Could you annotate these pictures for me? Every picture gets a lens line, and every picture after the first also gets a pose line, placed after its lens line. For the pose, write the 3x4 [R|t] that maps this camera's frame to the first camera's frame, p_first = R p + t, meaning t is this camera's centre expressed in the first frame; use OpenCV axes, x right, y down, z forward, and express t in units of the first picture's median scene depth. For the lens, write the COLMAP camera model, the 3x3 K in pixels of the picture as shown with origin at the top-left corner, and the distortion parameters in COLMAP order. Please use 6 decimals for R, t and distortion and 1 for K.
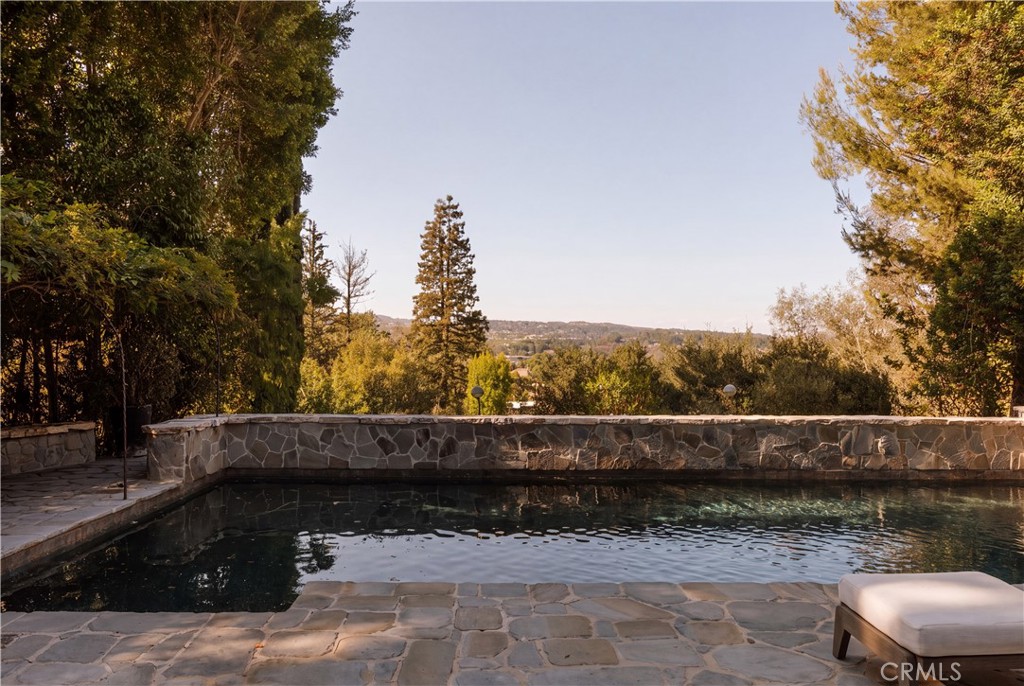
lens RADIAL K [[795.7, 0, 512.0], [0, 795.7, 343.0], [0, 0, 1]] dist [0.000113, -0.000001]
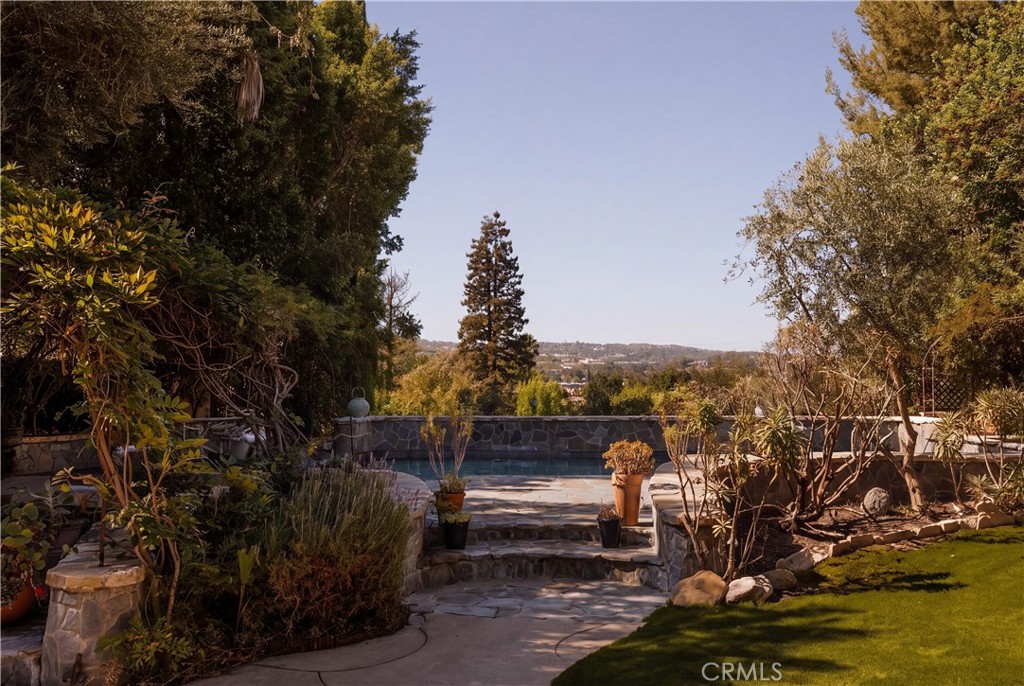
lens RADIAL K [[1322.3, 0, 512.0], [0, 1322.3, 343.0], [0, 0, 1]] dist [-0.000374, -0.000343]
pose [[0.998943, -0.000506, -0.045965, 0.012090], [-0.000312, 0.999842, -0.017799, -0.001889], [0.045966, 0.017794, 0.998784, -0.571949]]
